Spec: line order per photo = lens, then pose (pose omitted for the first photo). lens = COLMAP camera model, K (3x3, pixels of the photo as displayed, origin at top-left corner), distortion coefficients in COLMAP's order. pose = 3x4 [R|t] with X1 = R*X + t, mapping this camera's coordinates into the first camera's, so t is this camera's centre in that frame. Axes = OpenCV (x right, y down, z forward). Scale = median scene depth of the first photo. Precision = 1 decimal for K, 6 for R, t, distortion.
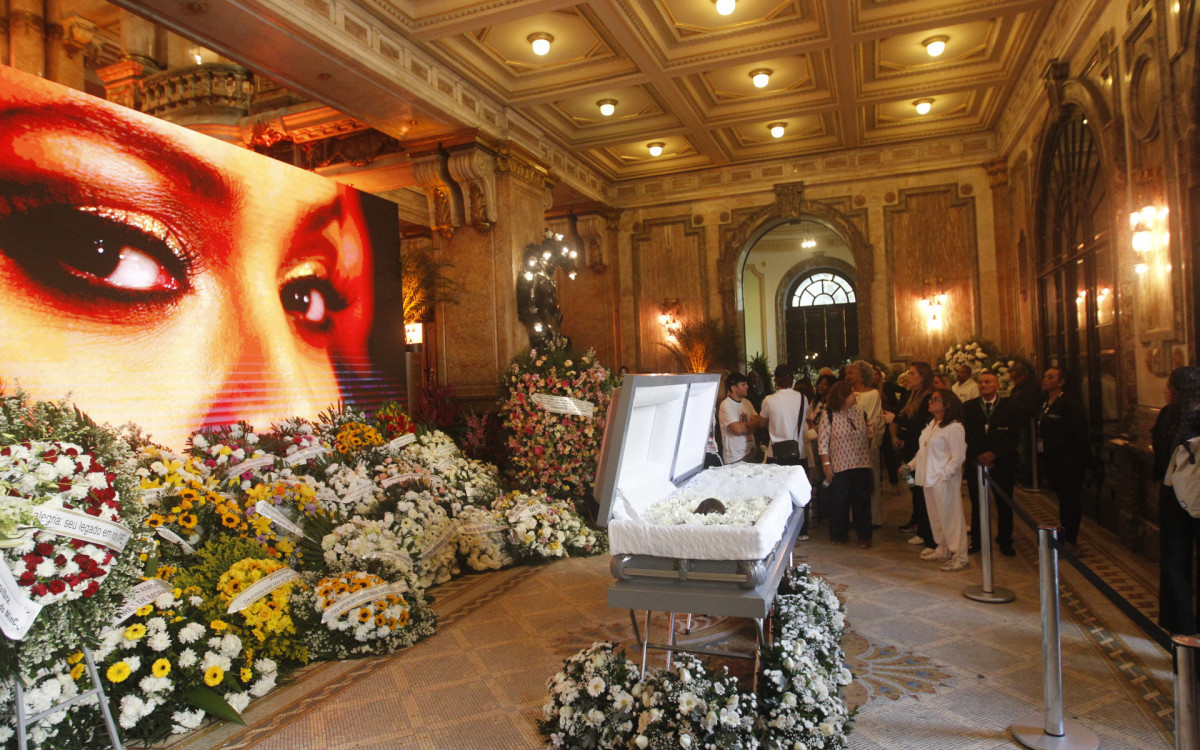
lens RADIAL K [[711.3, 0, 606.4], [0, 711.3, 375.0], [0, 0, 1]] dist [-0.065990, 0.036296]
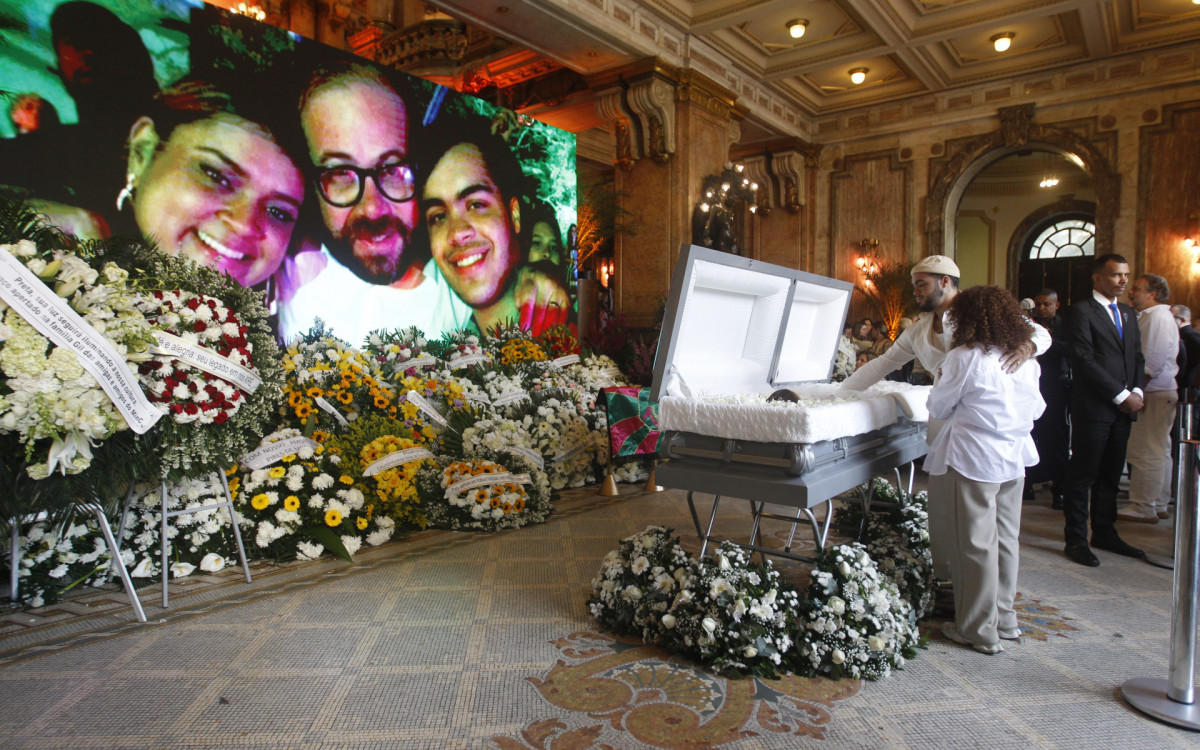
lens RADIAL K [[704.8, 0, 603.8], [0, 704.8, 374.3], [0, 0, 1]] dist [-0.067329, 0.035962]
pose [[0.948502, 0.059504, -0.311133, 0.114498], [-0.042948, 0.997286, 0.059804, 0.060629], [0.313847, -0.043361, 0.948483, 0.032653]]
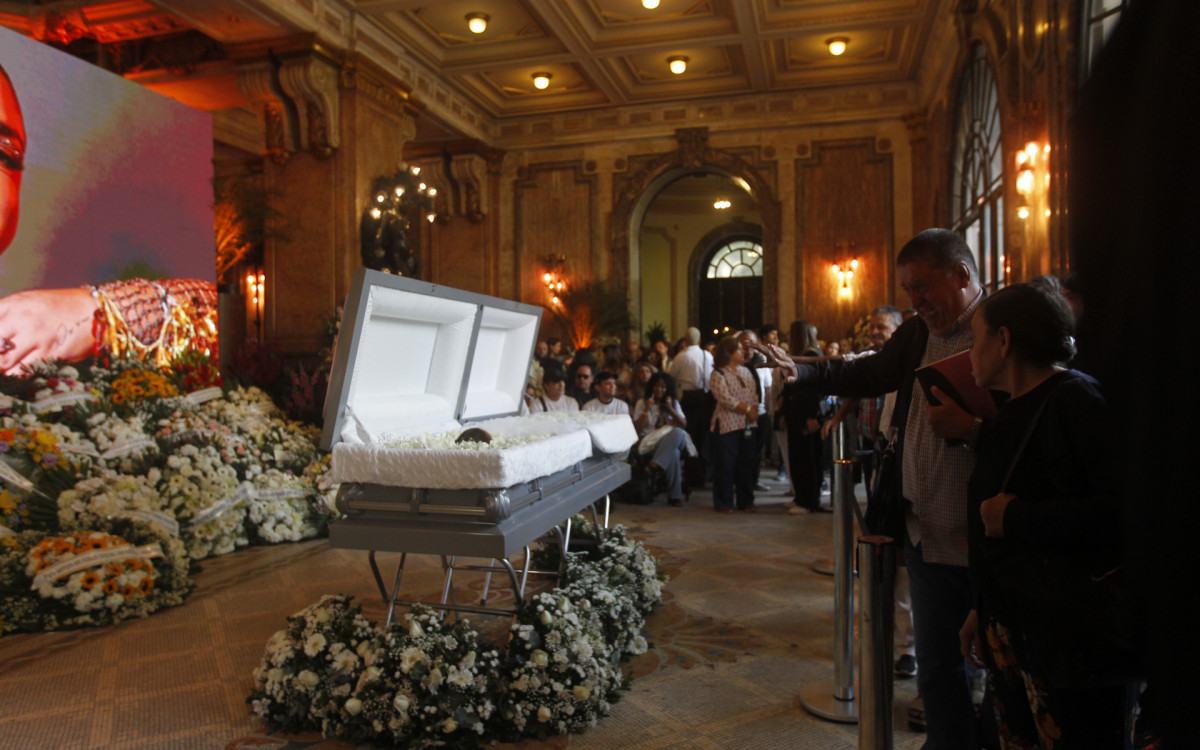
lens RADIAL K [[803.4, 0, 600.0], [0, 803.4, 375.0], [0, 0, 1]] dist [-0.066047, 0.051286]
pose [[0.994889, 0.029257, 0.096647, 0.111240], [-0.030779, 0.999424, 0.014298, 0.051334], [-0.096173, -0.017199, 0.995216, 0.021563]]
